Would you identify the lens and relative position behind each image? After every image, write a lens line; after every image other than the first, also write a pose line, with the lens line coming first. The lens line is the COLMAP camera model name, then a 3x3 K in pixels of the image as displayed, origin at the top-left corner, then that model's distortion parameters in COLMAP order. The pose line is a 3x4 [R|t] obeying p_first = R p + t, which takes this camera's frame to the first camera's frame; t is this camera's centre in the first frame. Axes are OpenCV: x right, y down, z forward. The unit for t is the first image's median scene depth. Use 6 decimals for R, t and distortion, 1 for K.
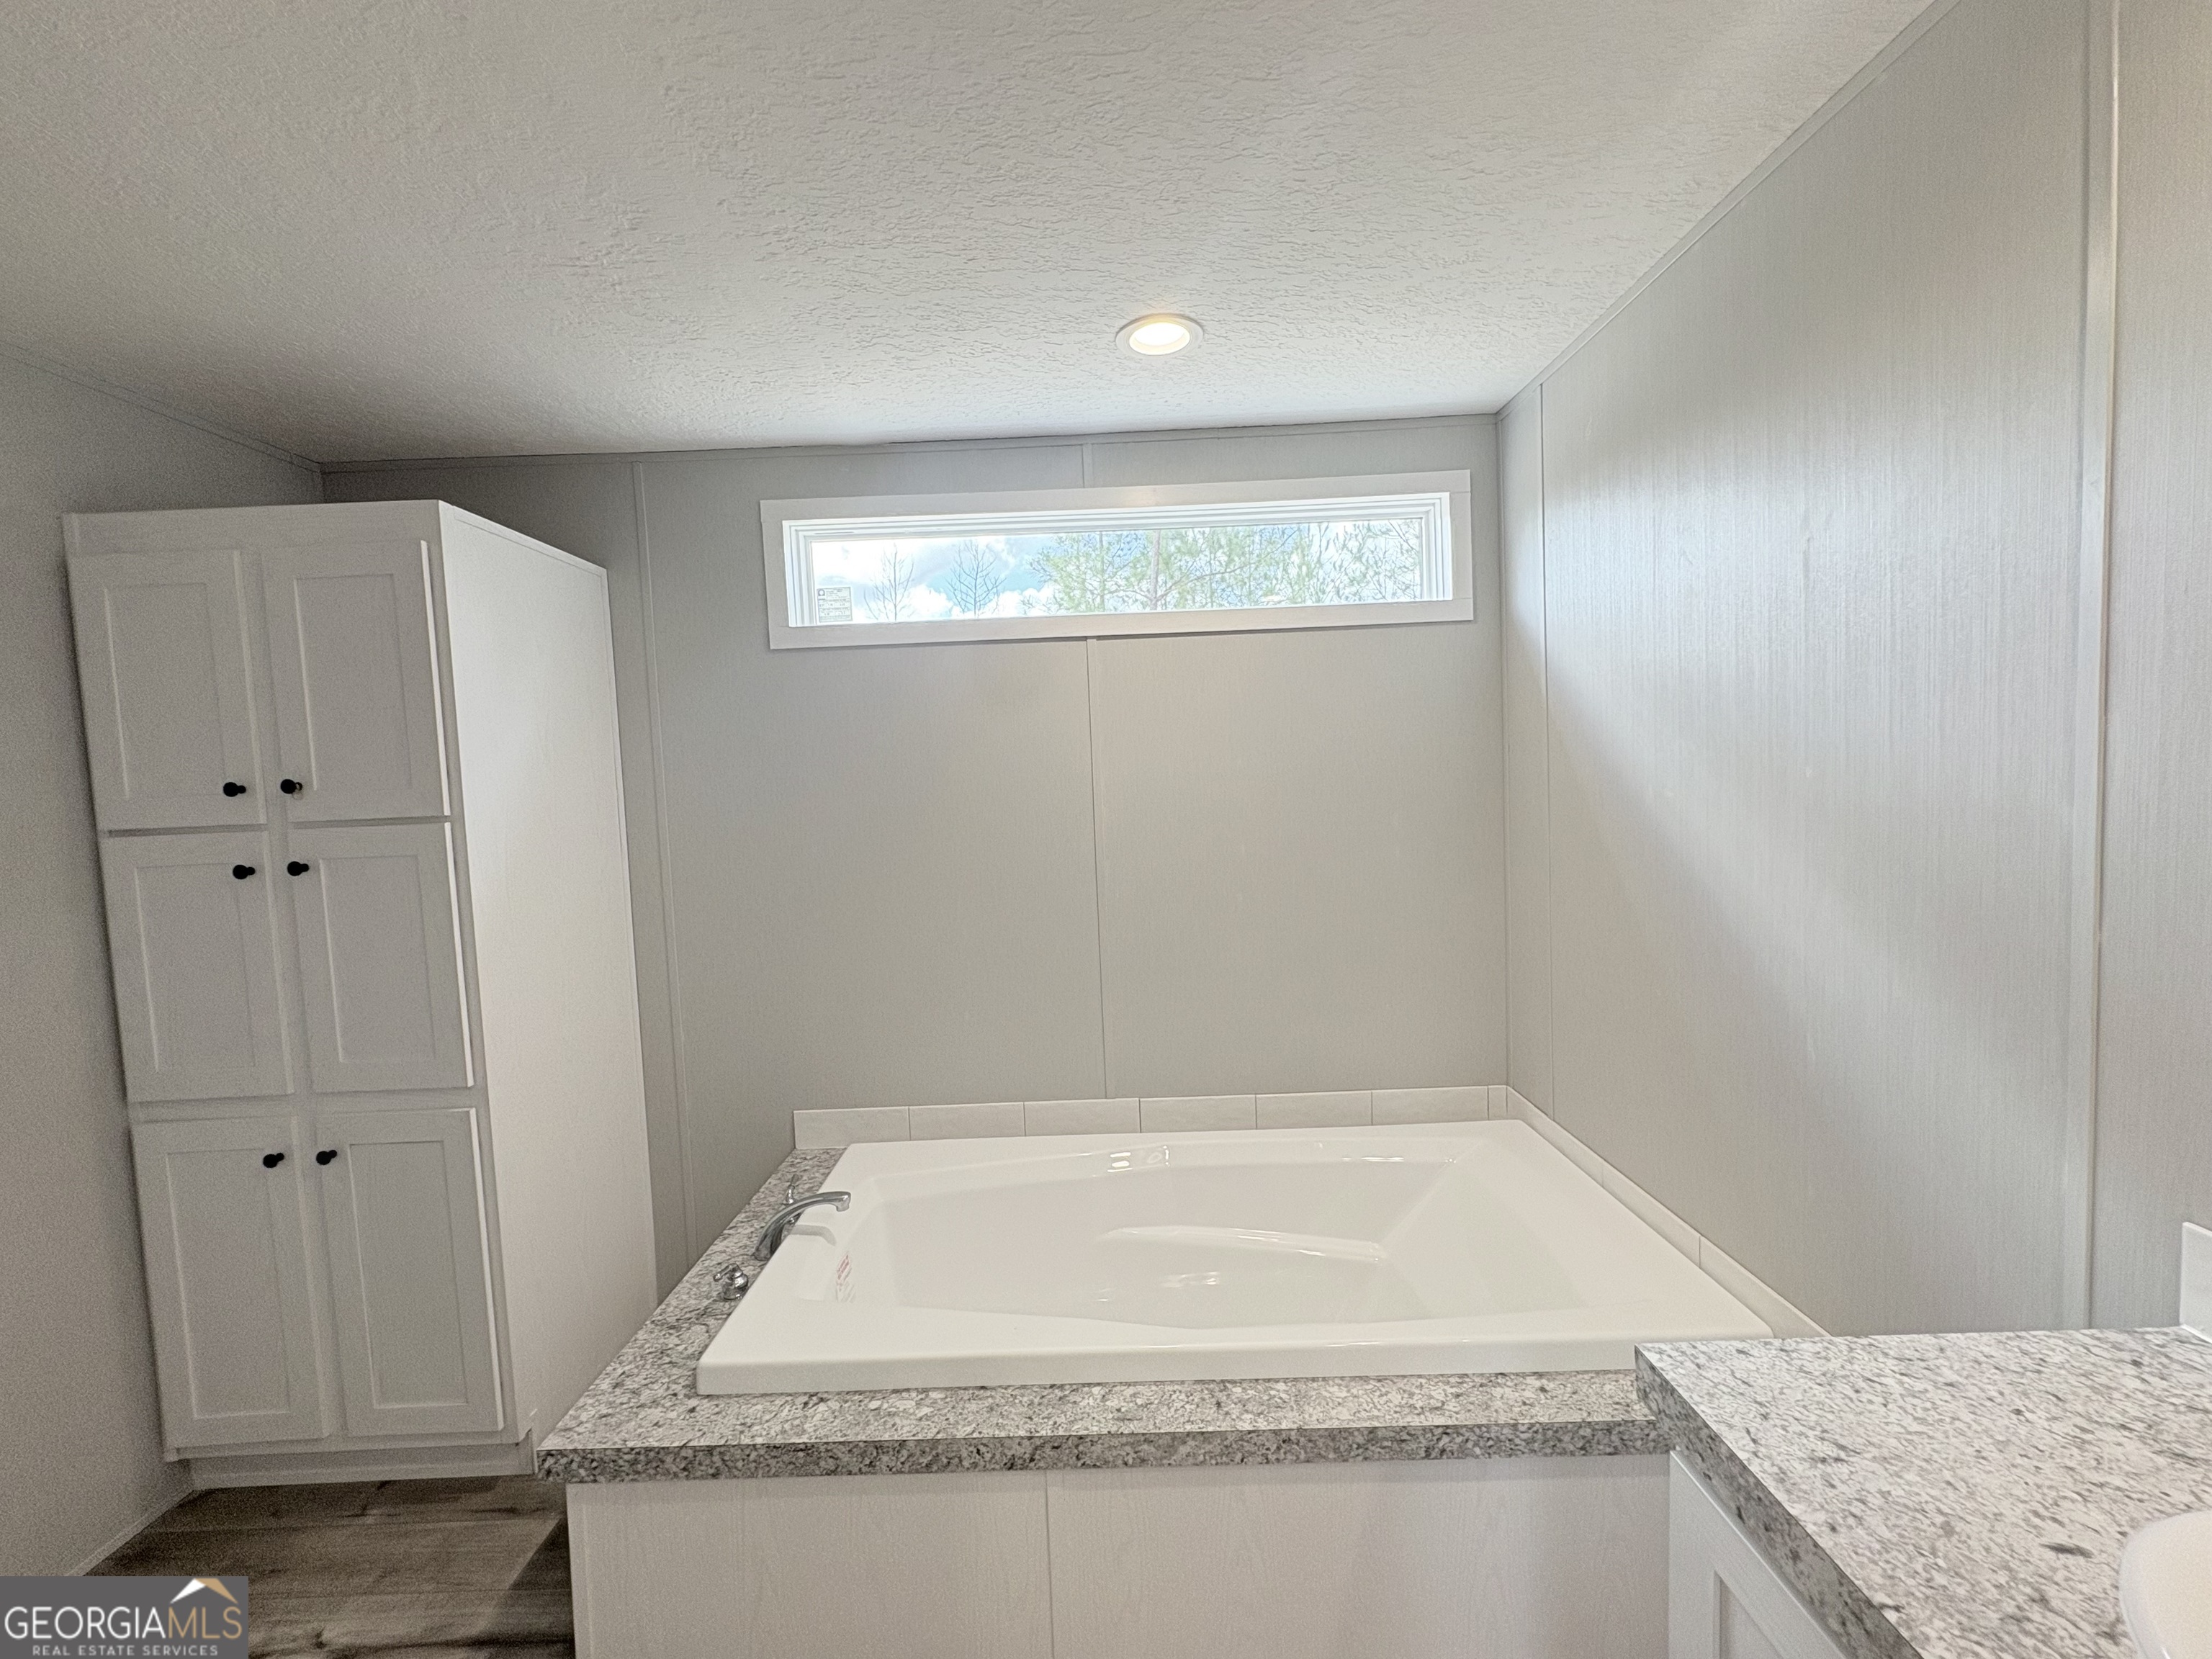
lens RADIAL K [[881.7, 0, 1097.5], [0, 881.7, 833.5], [0, 0, 1]] dist [-0.000016, 0.000339]
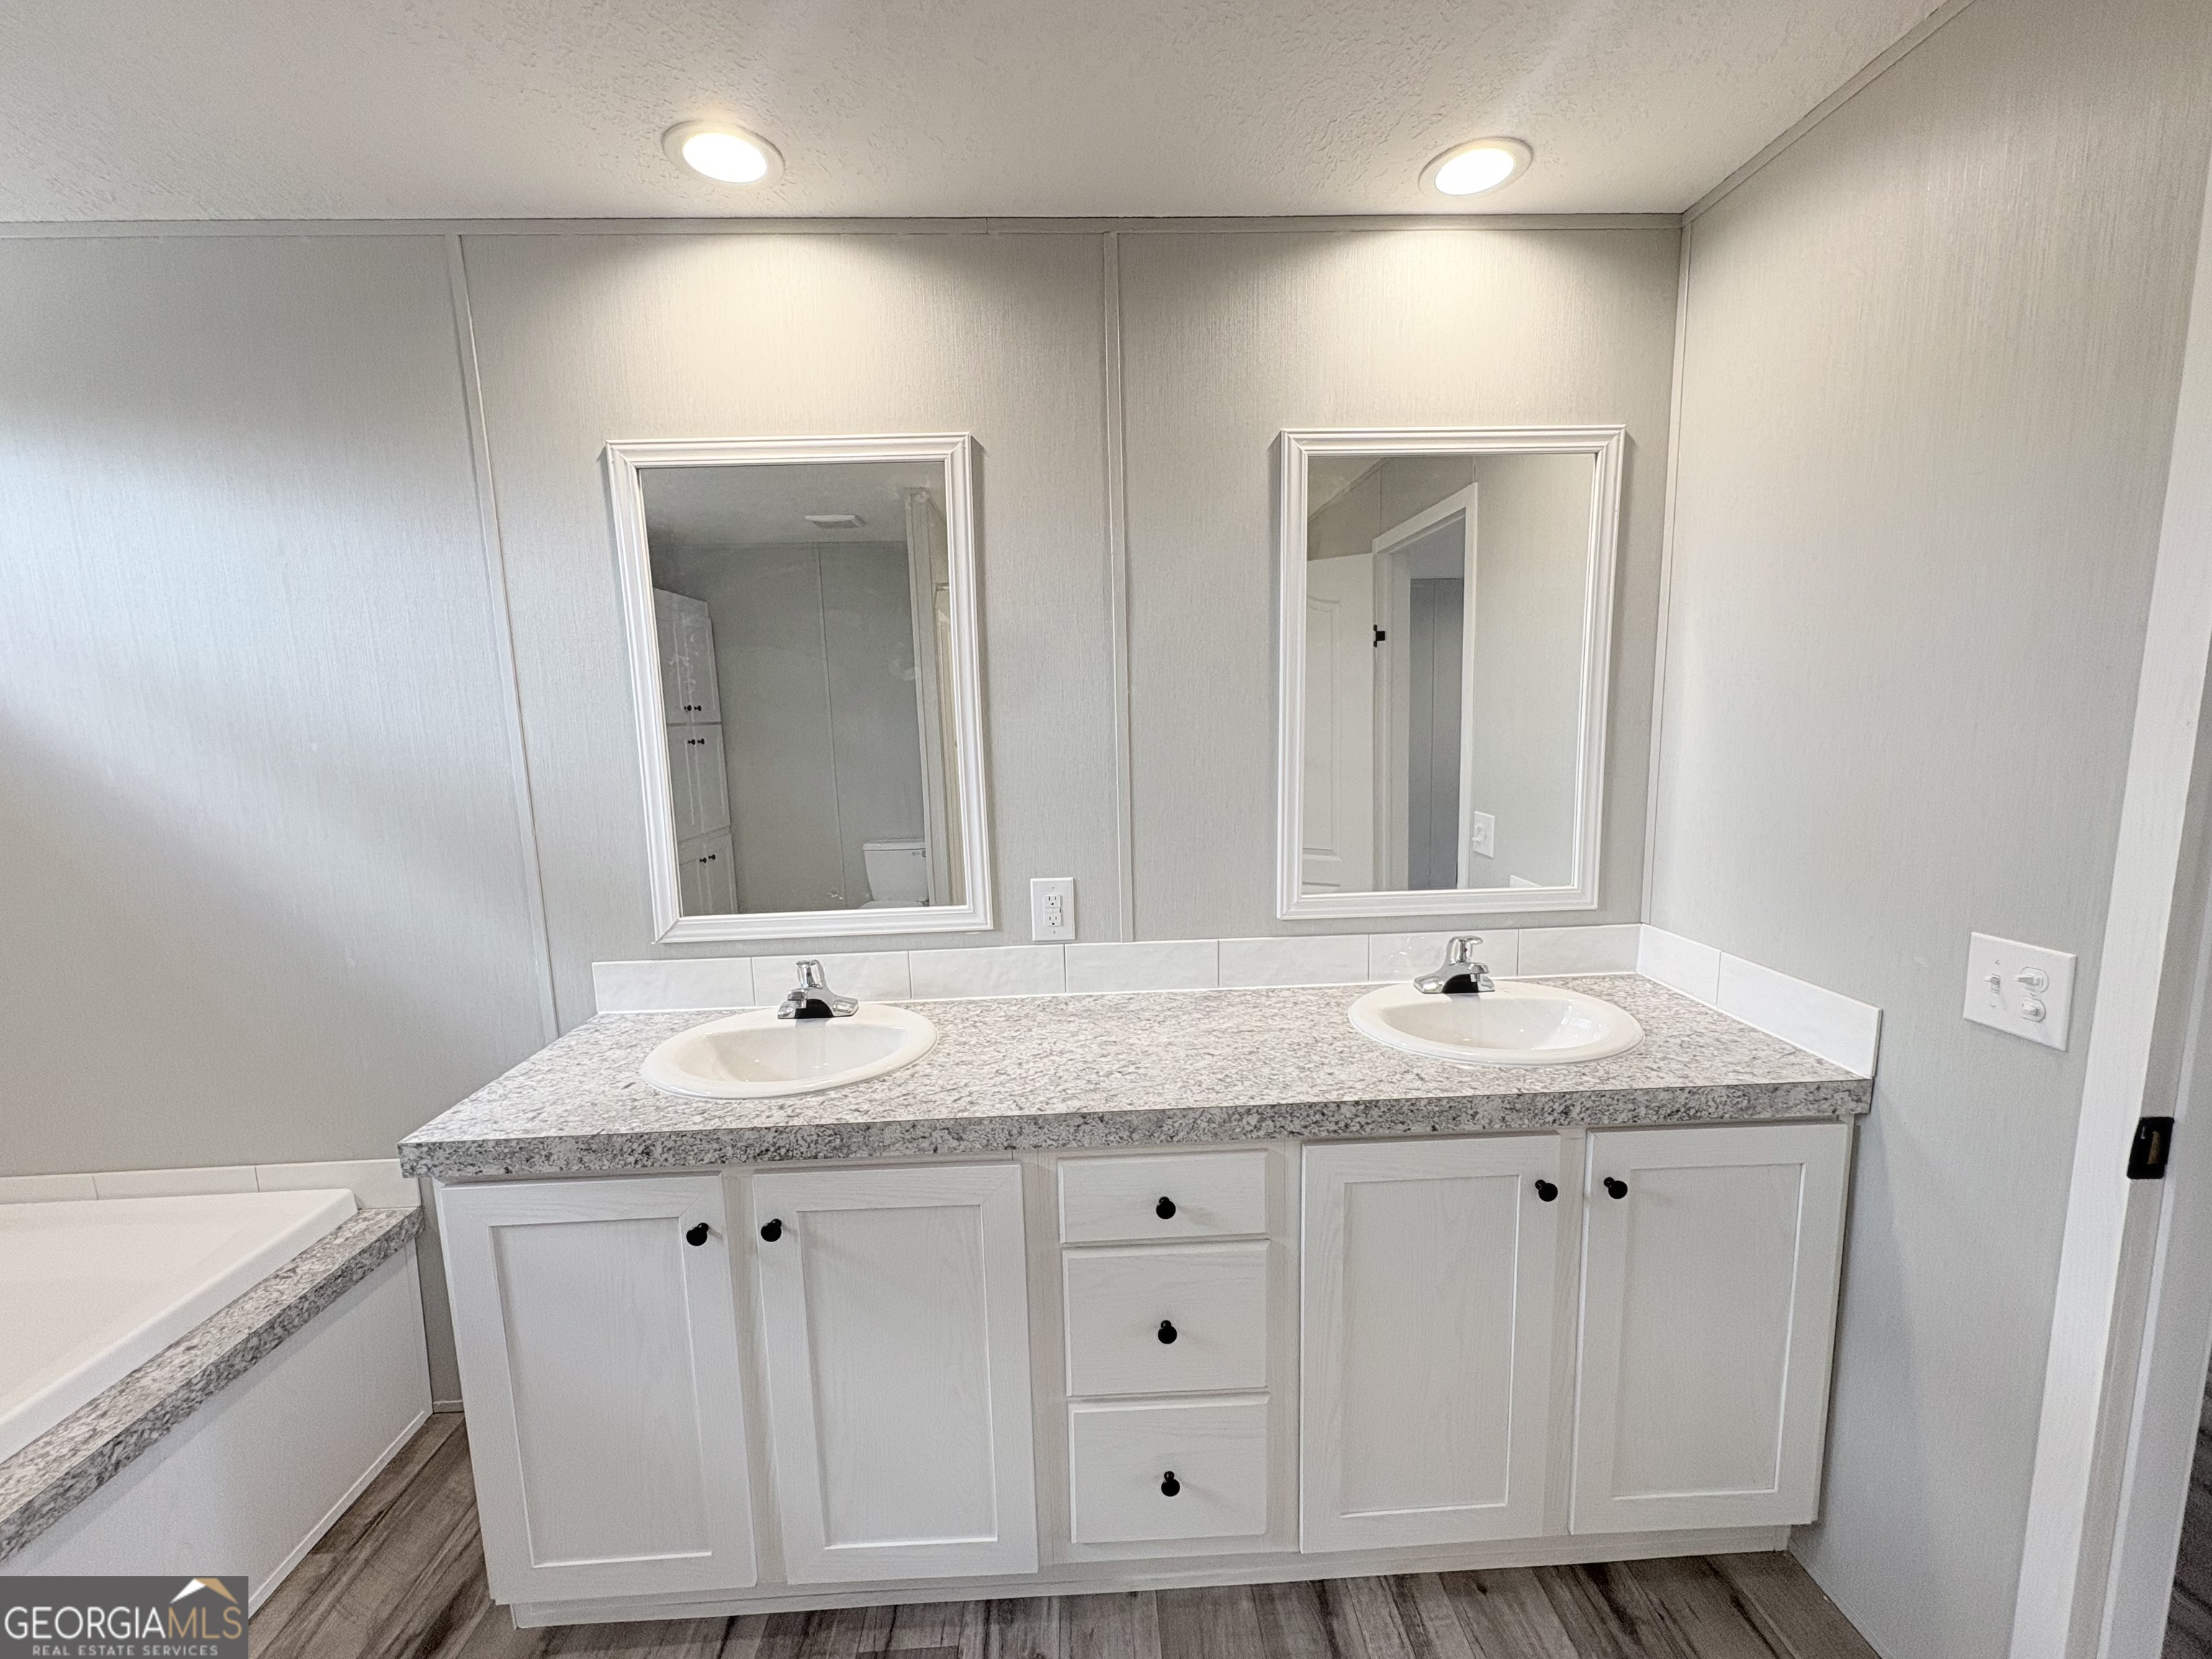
lens RADIAL K [[881.7, 0, 1101.1], [0, 881.7, 830.8], [0, 0, 1]] dist [-0.000016, 0.000339]
pose [[-0.040581, -0.096979, 0.994459, -0.532269], [0.091093, 0.990775, 0.100337, 0.025809], [-0.995015, 0.094660, -0.031373, -0.089190]]
